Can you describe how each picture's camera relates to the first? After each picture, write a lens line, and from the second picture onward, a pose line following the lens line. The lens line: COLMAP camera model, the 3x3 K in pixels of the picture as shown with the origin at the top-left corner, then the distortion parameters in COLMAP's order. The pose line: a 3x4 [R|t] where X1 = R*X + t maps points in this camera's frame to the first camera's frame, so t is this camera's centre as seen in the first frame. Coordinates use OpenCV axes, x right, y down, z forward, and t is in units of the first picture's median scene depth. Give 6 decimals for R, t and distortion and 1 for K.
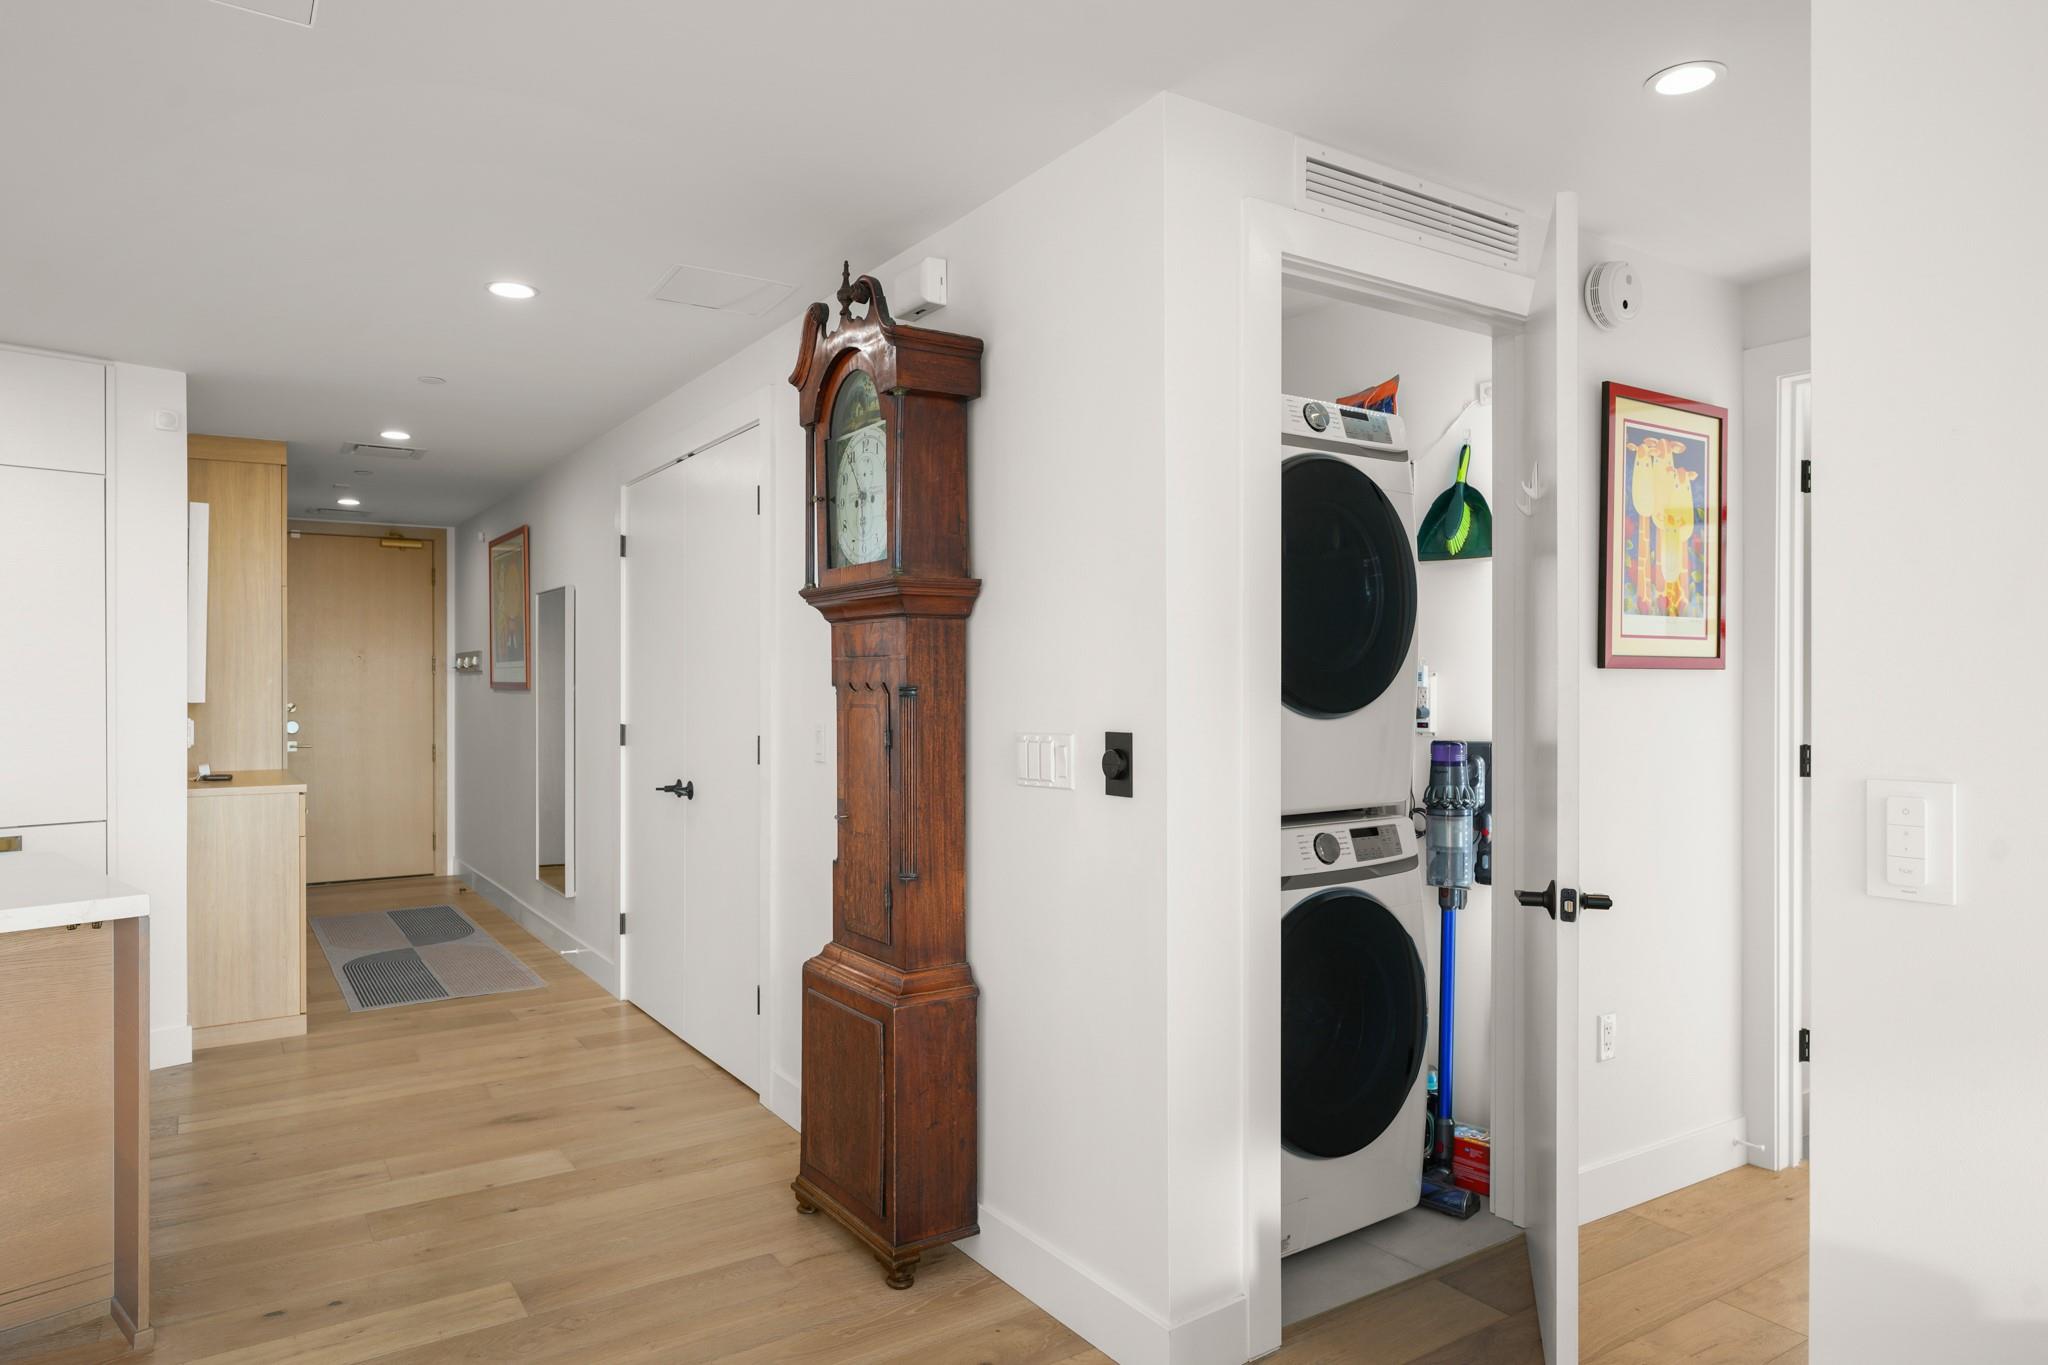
lens RADIAL K [[1255.8, 0, 1024.0], [0, 1255.8, 682.5], [0, 0, 1]] dist [-0.004173, -0.000337]
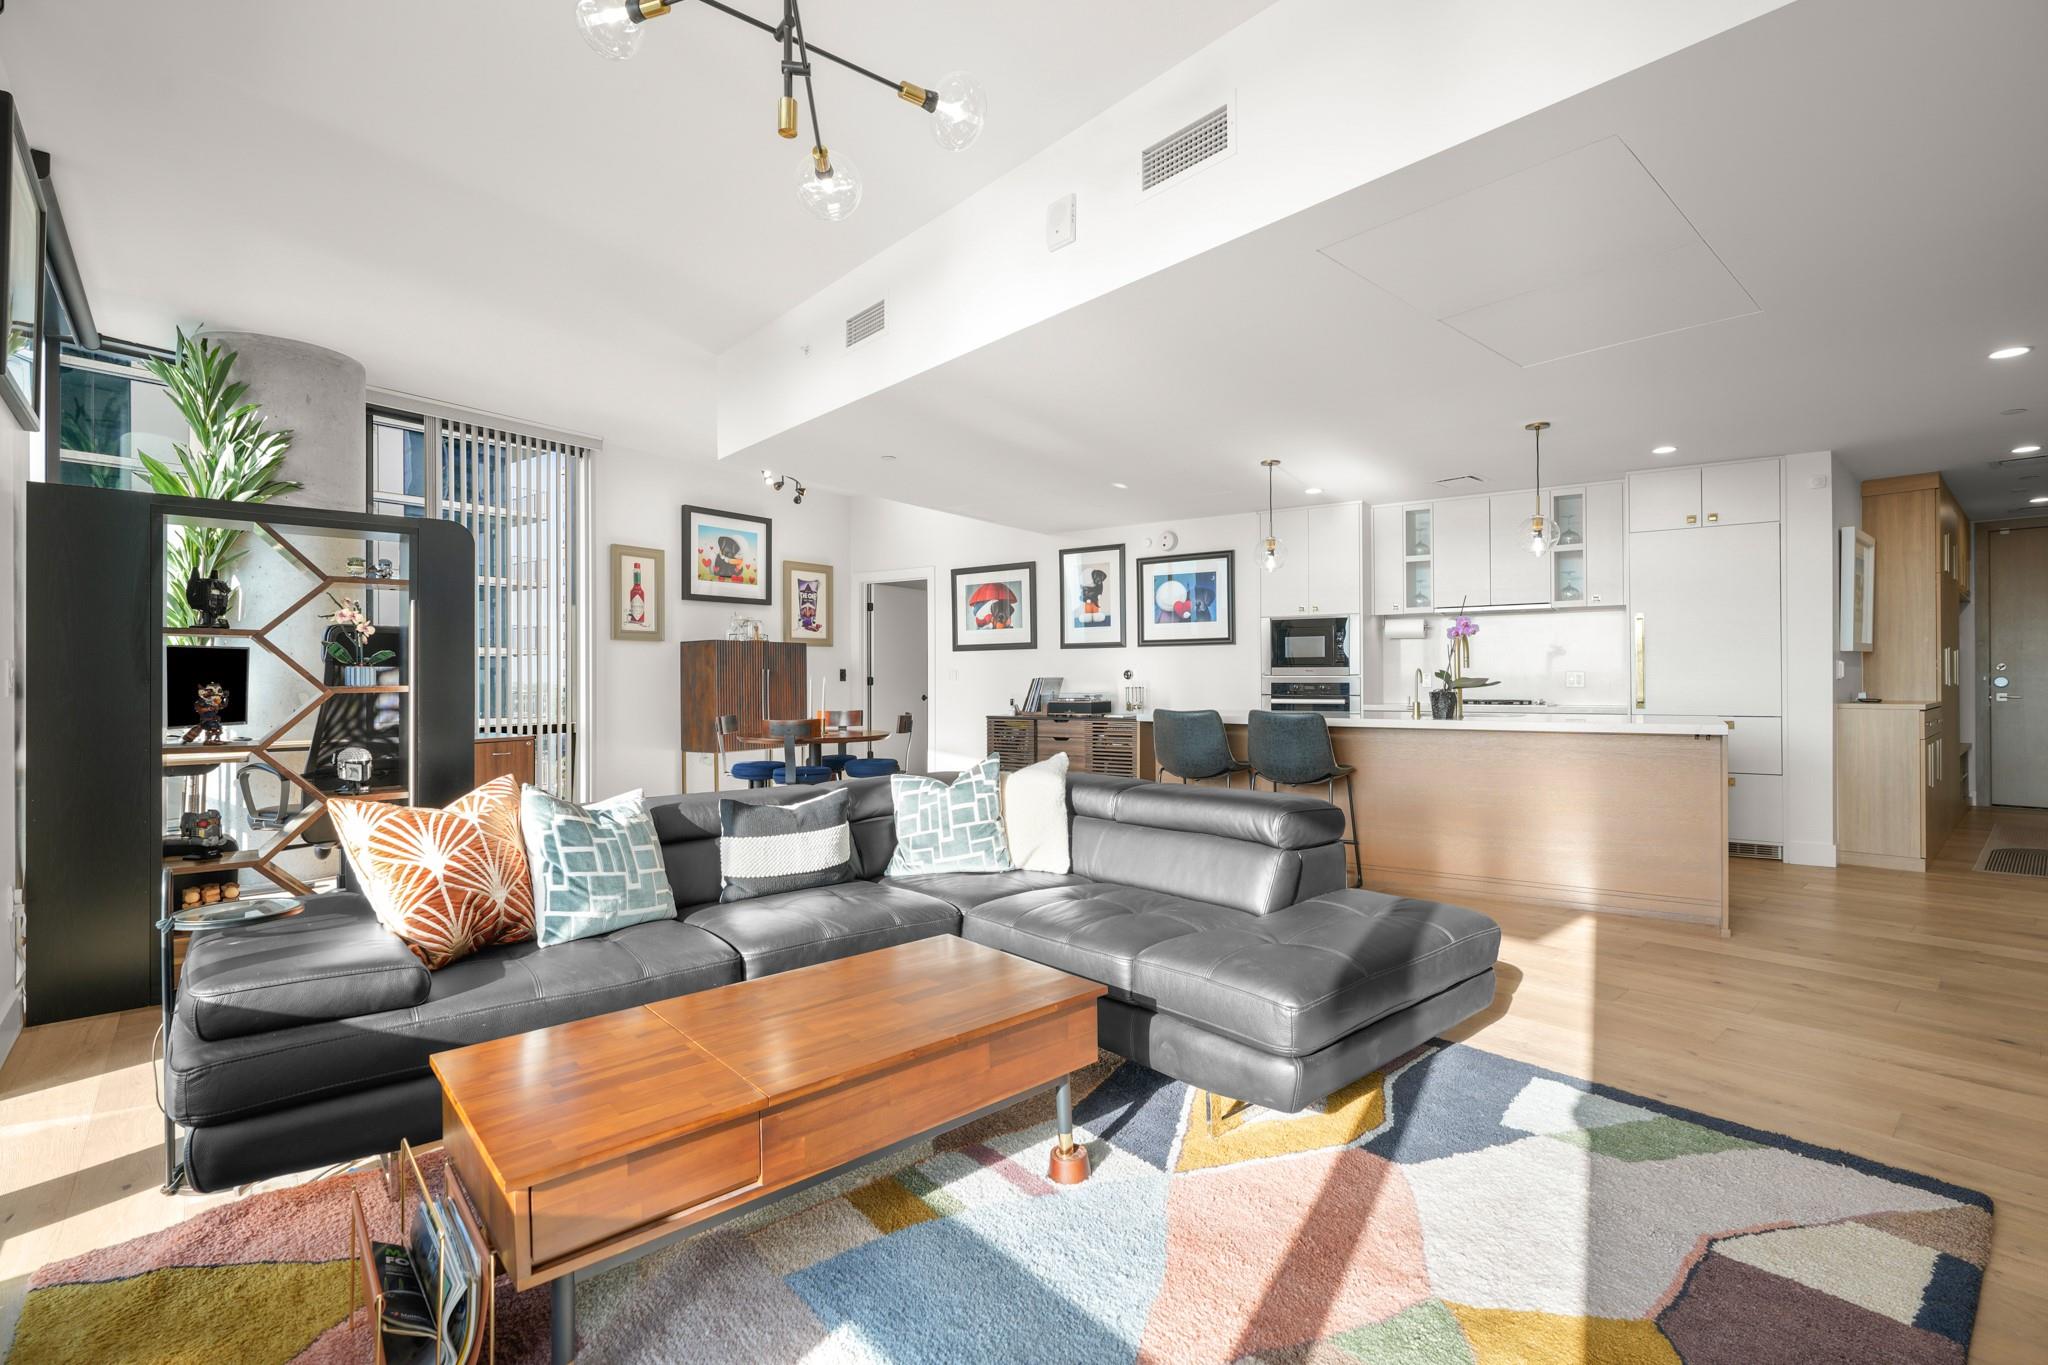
lens RADIAL K [[929.1, 0, 1026.6], [0, 929.1, 675.8], [0, 0, 1]] dist [-0.005902, -0.000173]
pose [[0.144367, -0.000181, -0.989524, 0.325268], [0.004526, 0.999990, 0.000477, 0.037947], [0.989514, -0.004547, 0.144367, -0.192298]]
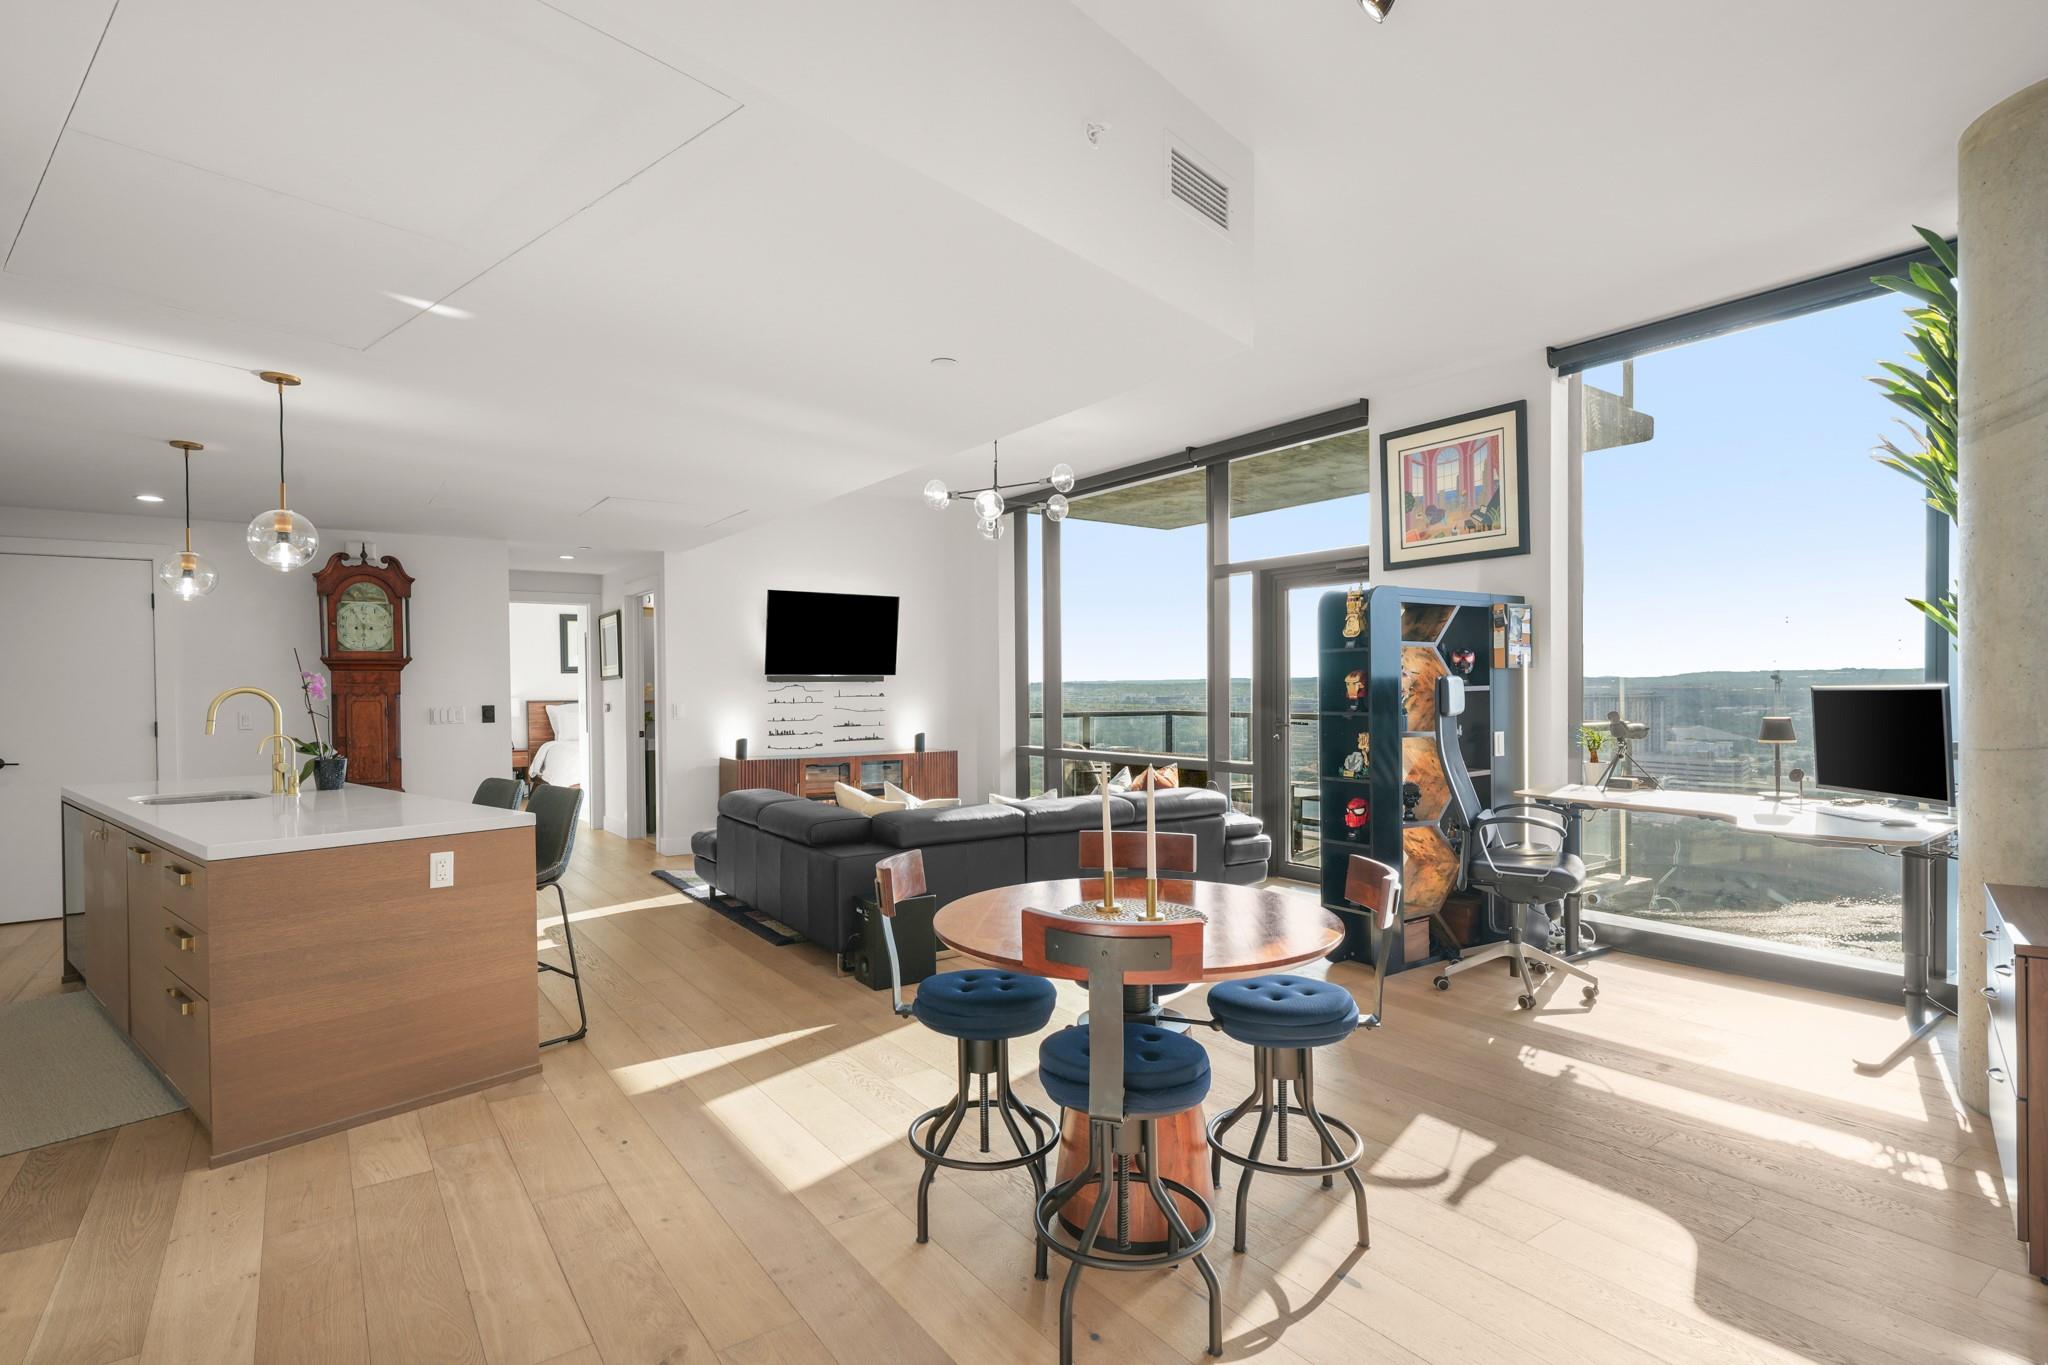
lens RADIAL K [[1018.8, 0, 1023.5], [0, 1018.8, 697.9], [0, 0, 1]] dist [0.000045, 0.001253]
pose [[-0.035558, -0.008996, 0.999327, -1.385430], [0.009347, 0.999913, 0.009334, 0.001699], [-0.999324, 0.009673, -0.035471, -0.218110]]
